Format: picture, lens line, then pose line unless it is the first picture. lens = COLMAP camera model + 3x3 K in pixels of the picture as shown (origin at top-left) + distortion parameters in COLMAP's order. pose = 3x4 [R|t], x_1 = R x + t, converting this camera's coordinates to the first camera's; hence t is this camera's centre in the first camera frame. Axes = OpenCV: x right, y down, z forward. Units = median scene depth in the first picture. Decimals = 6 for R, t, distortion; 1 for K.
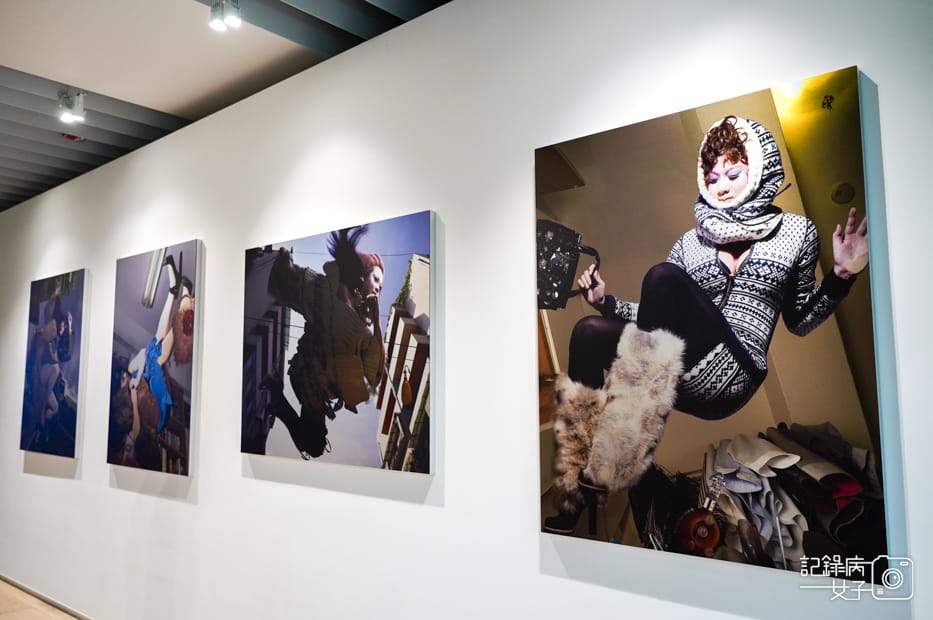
lens RADIAL K [[727.8, 0, 489.7], [0, 727.8, 320.3], [0, 0, 1]] dist [-0.023438, 0.038342]
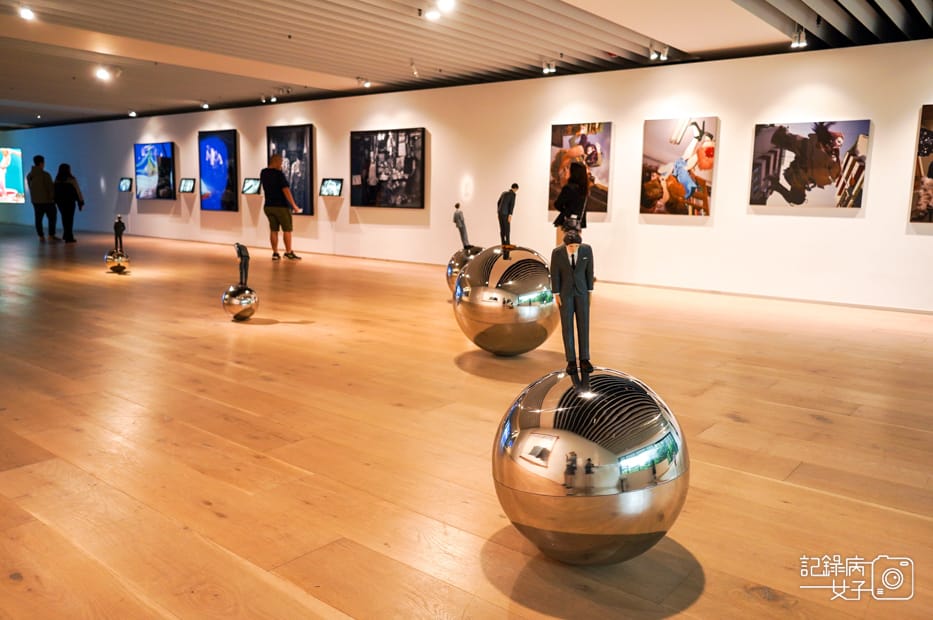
lens RADIAL K [[727.8, 0, 480.4], [0, 727.8, 317.6], [0, 0, 1]] dist [-0.023438, 0.038342]
pose [[0.998710, 0.010059, 0.049762, -1.628588], [-0.022380, 0.967031, 0.253674, -0.076292], [-0.045570, -0.254460, 0.966009, -1.798695]]
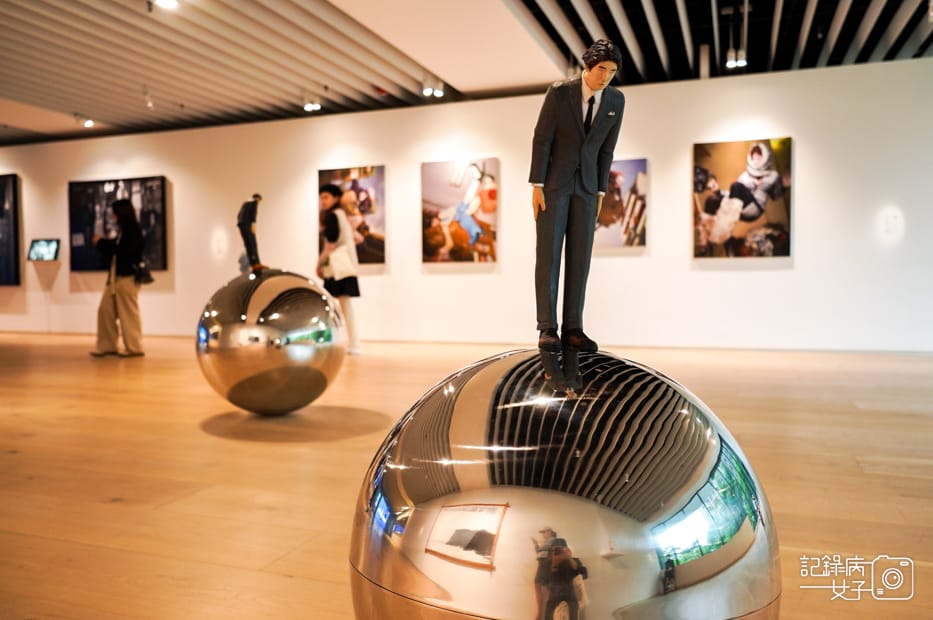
lens RADIAL K [[727.8, 0, 480.8], [0, 727.8, 318.6], [0, 0, 1]] dist [-0.023438, 0.038342]
pose [[0.934090, -0.019681, 0.356496, -1.590480], [-0.027086, 0.991696, 0.125719, 0.128315], [-0.356010, -0.127089, 0.925800, -1.408067]]
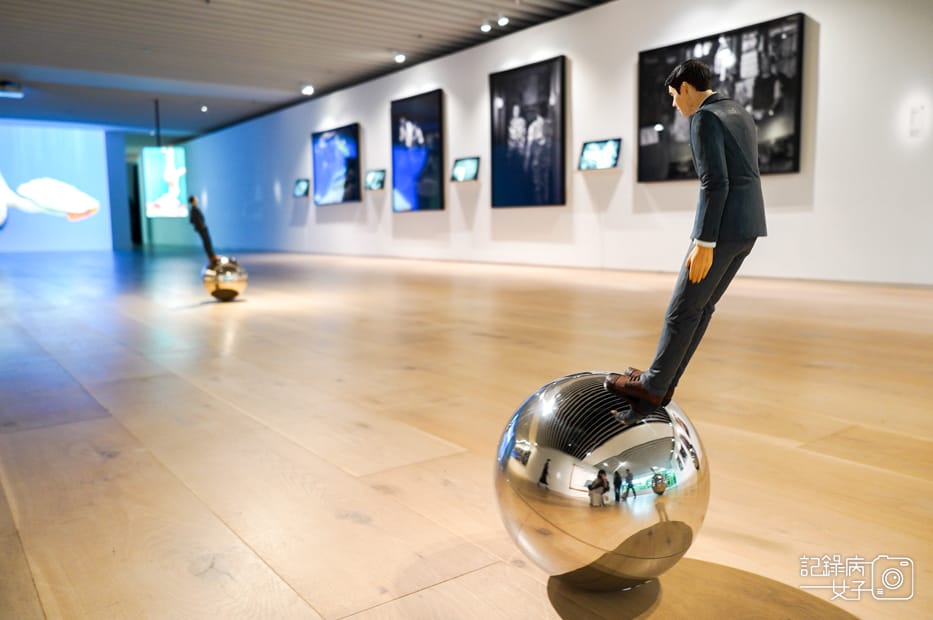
lens RADIAL K [[727.8, 0, 470.7], [0, 727.8, 314.3], [0, 0, 1]] dist [-0.023438, 0.038342]
pose [[0.977450, 0.004428, -0.211122, -2.224491], [0.041839, 0.975899, 0.214175, 0.281915], [0.206982, -0.218179, 0.953707, 0.003624]]
